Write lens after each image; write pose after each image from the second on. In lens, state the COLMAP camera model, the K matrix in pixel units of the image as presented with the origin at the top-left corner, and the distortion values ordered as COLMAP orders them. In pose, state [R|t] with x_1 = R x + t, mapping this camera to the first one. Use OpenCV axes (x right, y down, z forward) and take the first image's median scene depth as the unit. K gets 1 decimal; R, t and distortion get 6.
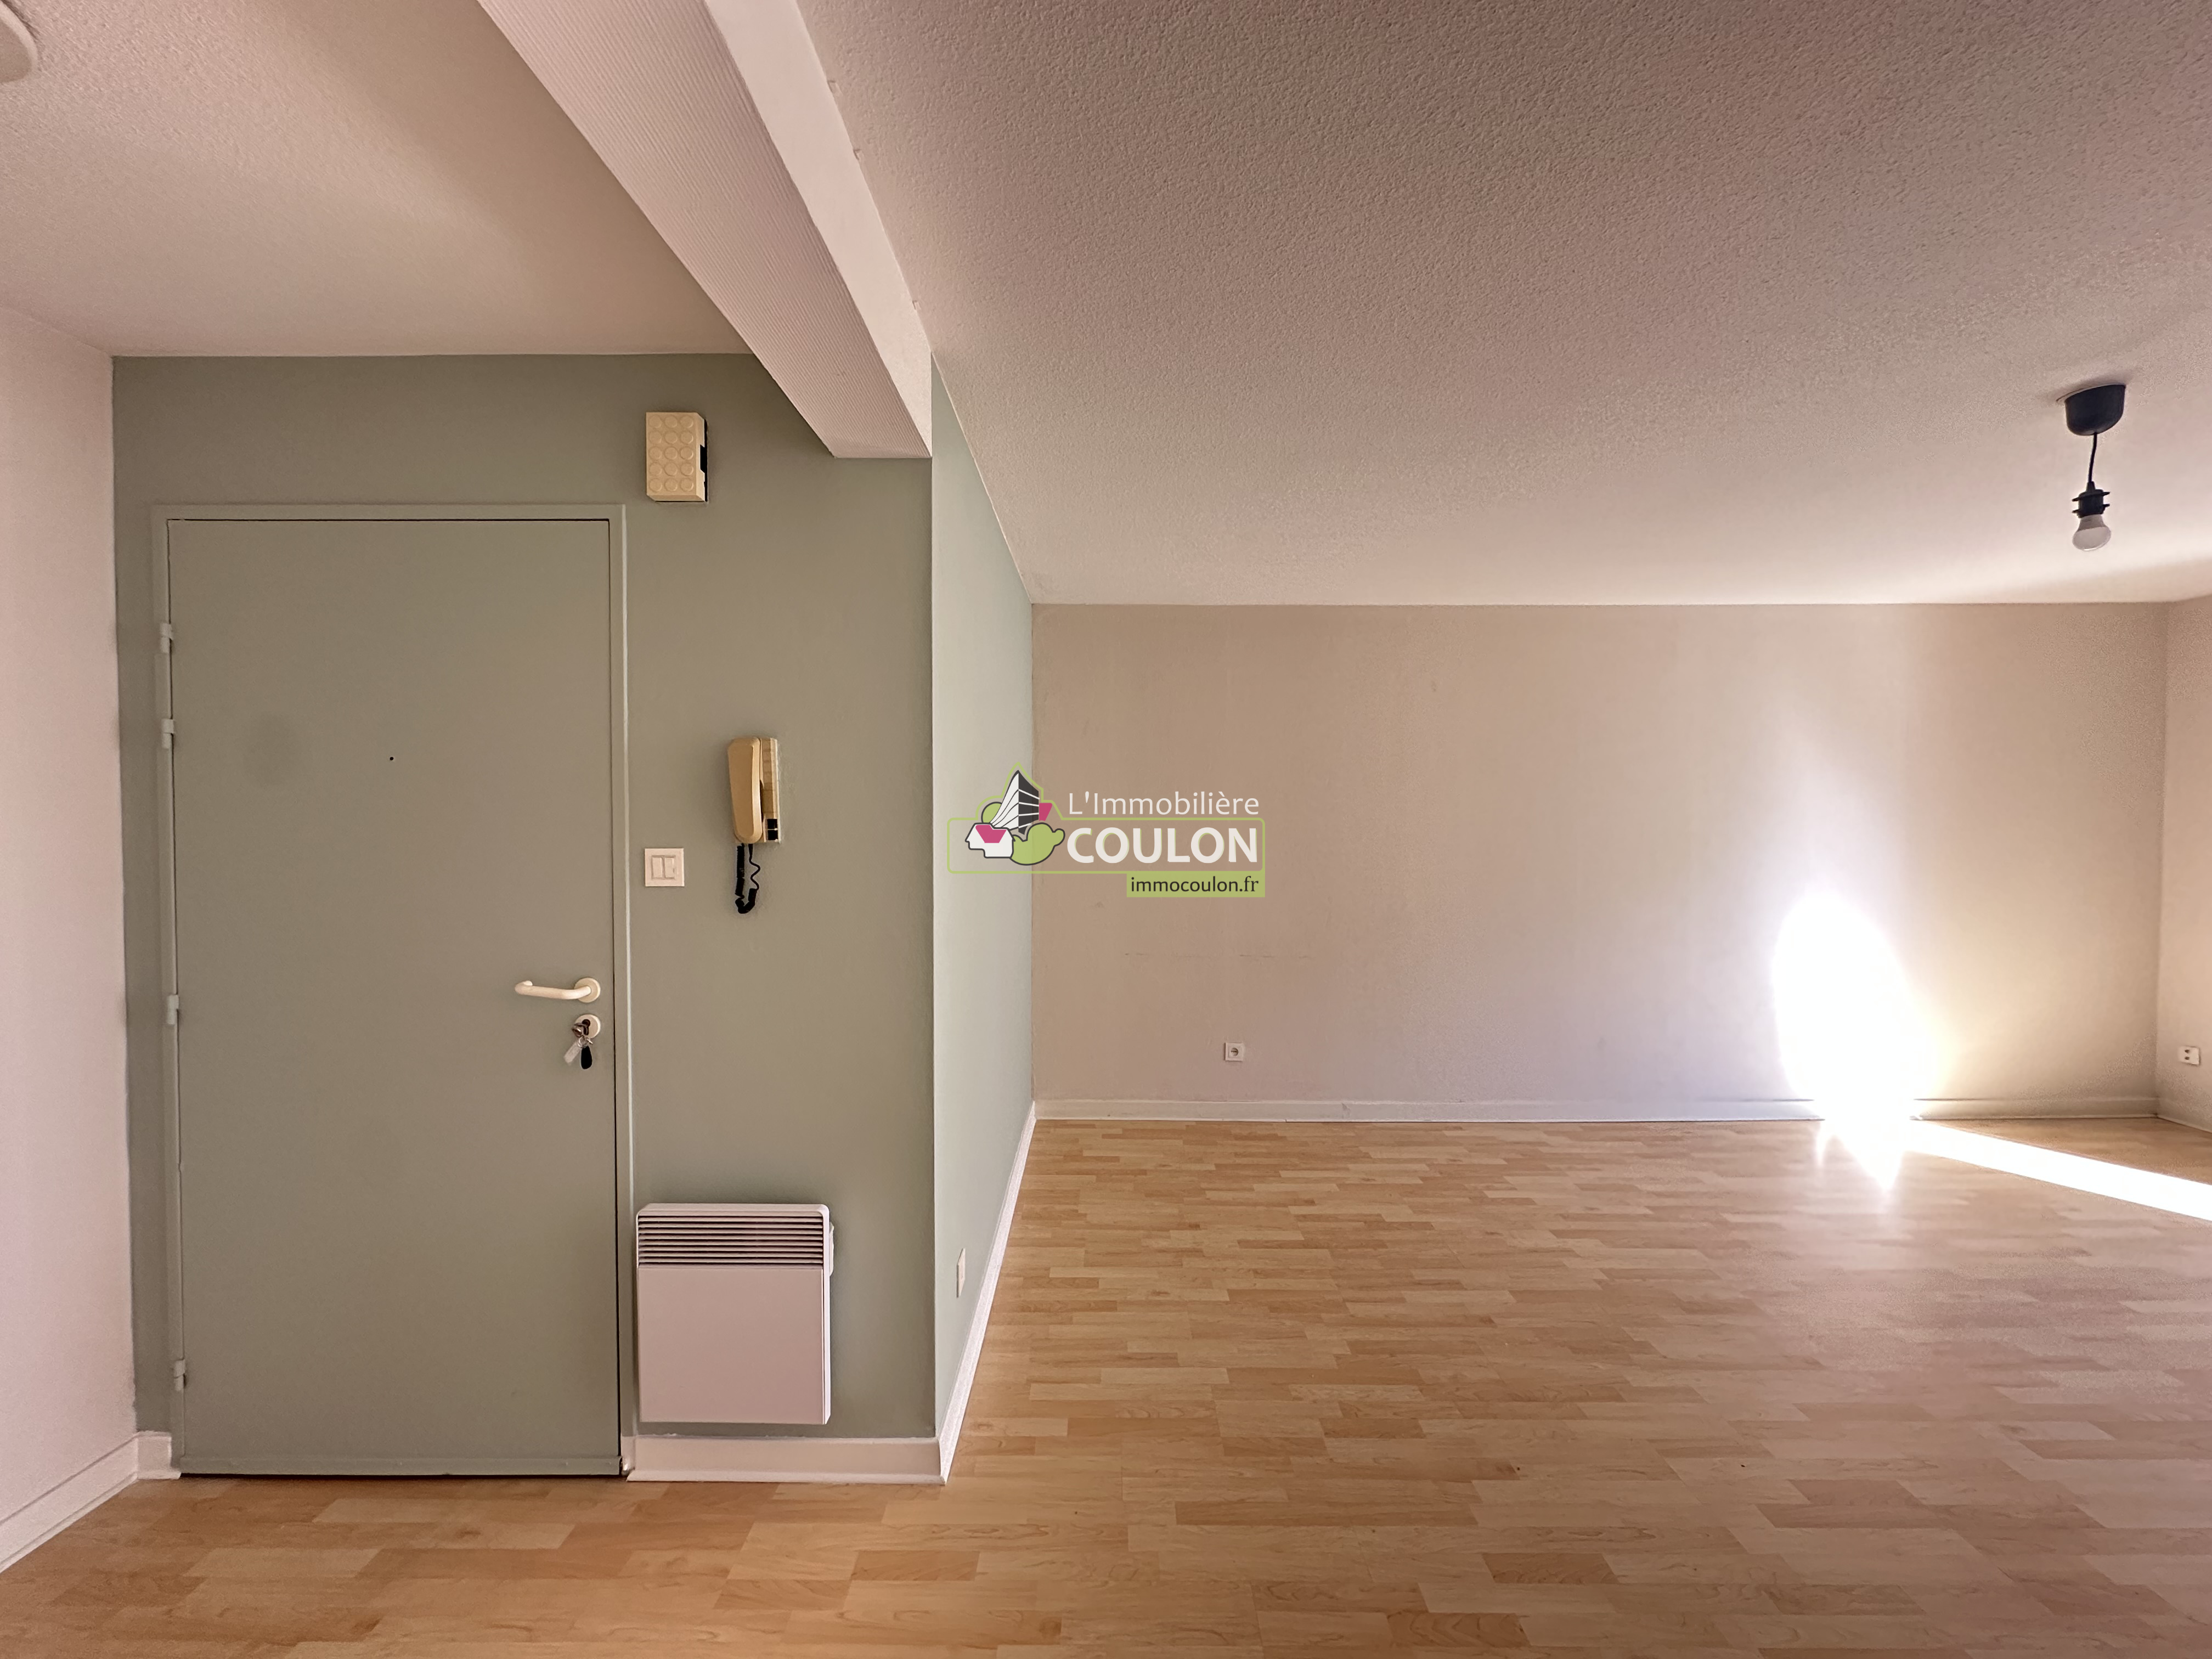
lens RADIAL K [[842.0, 0, 1101.4], [0, 842.0, 835.7], [0, 0, 1]] dist [0.006396, 0.000617]
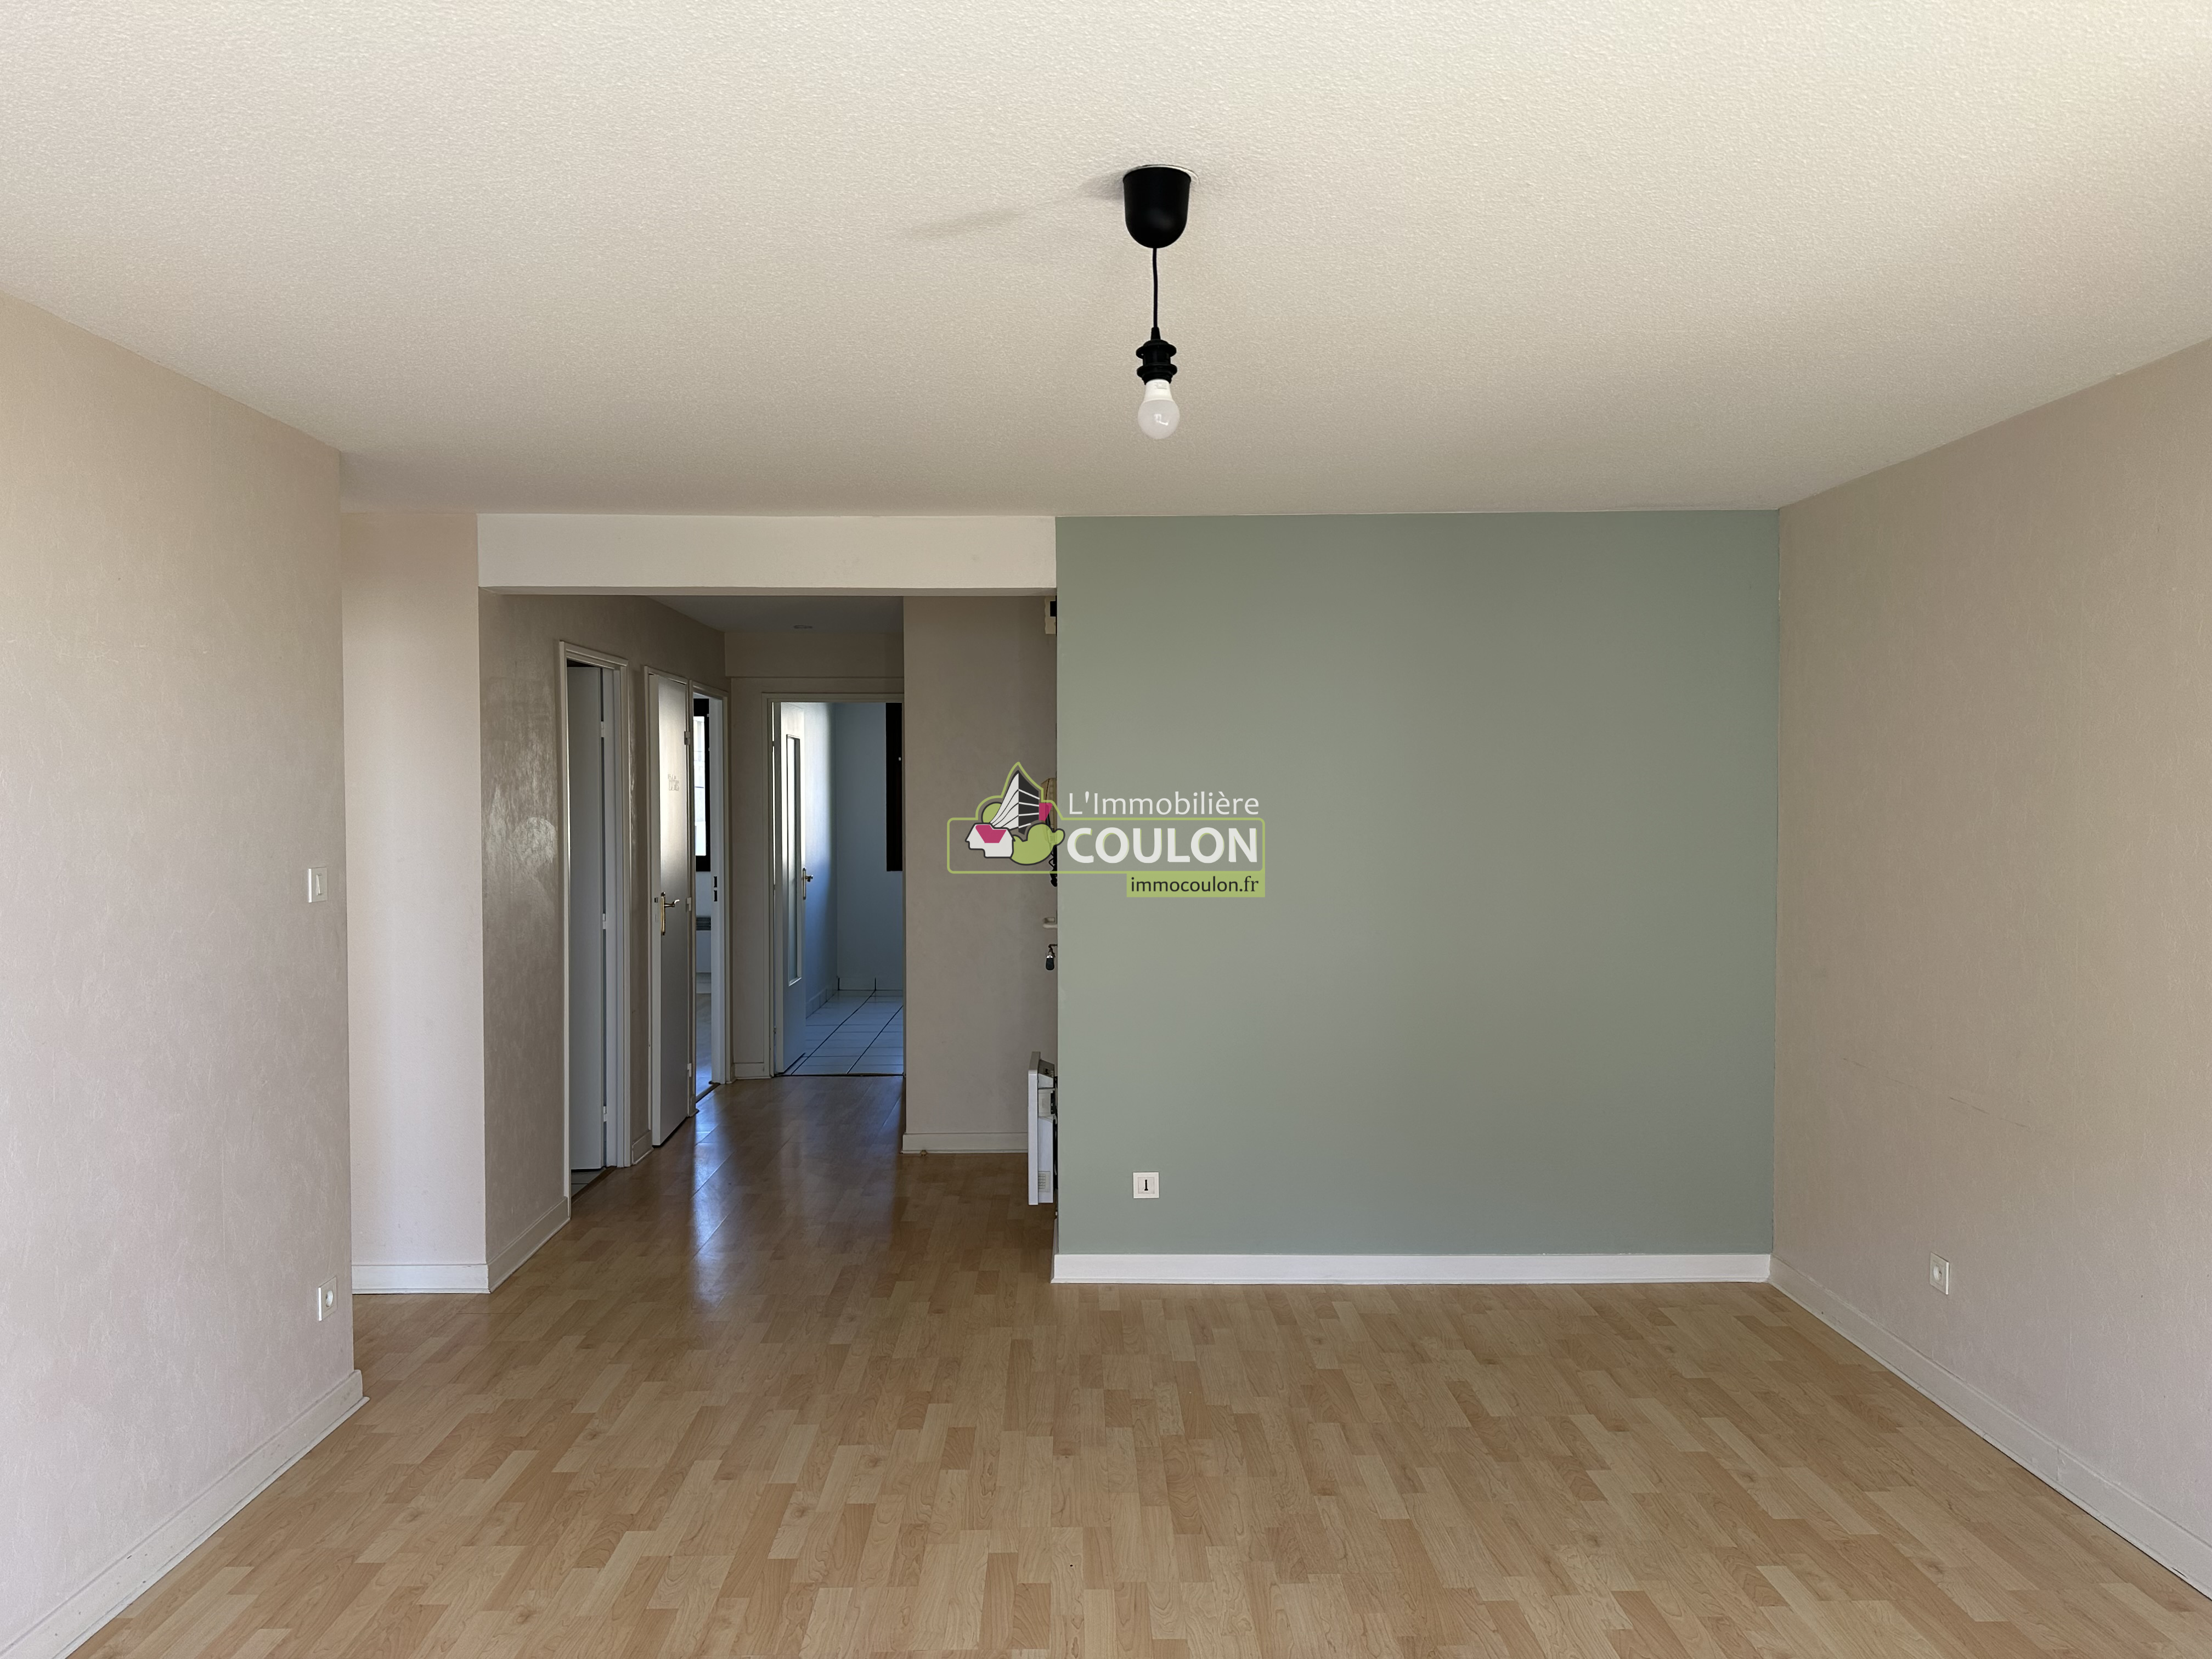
lens RADIAL K [[1515.9, 0, 1107.4], [0, 1515.9, 818.4], [0, 0, 1]] dist [-0.004374, -0.007723]
pose [[0.038802, 0.010318, -0.999194, 1.571227], [-0.025489, 0.999632, 0.009332, -0.023337], [0.998922, 0.025106, 0.039051, 0.656070]]
